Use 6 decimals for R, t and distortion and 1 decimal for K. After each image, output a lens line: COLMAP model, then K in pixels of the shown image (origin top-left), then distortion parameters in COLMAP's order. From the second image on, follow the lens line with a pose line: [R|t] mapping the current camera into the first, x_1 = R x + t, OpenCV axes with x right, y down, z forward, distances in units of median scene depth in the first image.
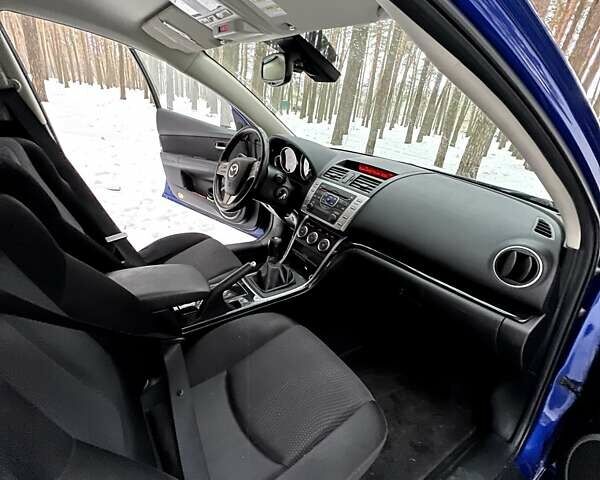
lens RADIAL K [[315.3, 0, 300.0], [0, 315.3, 240.0], [0, 0, 1]] dist [0.003597, -0.000418]
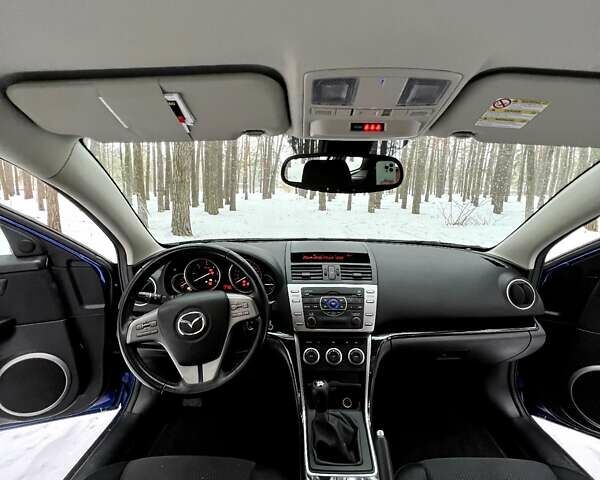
lens RADIAL K [[315.3, 0, 300.0], [0, 315.3, 240.0], [0, 0, 1]] dist [0.003597, -0.000418]
pose [[0.581308, -0.246659, 0.775397, -0.607854], [0.373613, 0.927464, 0.014938, -0.352187], [-0.722837, 0.281014, 0.631298, 0.507000]]
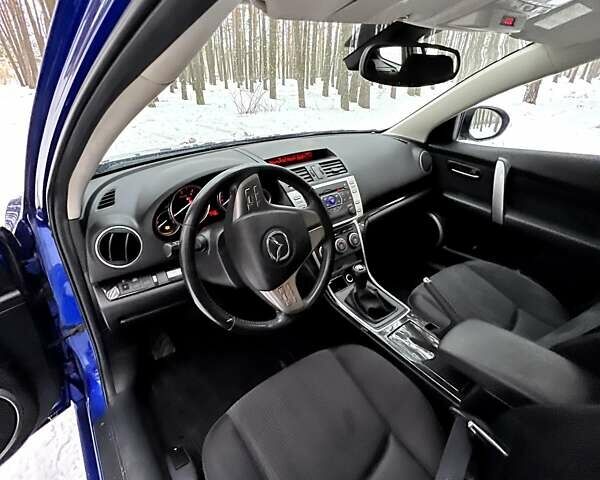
lens RADIAL K [[315.3, 0, 300.0], [0, 315.3, 240.0], [0, 0, 1]] dist [0.003597, -0.000418]
pose [[-0.037129, -0.569758, 0.820974, -0.743914], [0.392912, 0.747050, 0.536224, -0.592262], [-0.918826, 0.342480, 0.196127, 0.997900]]
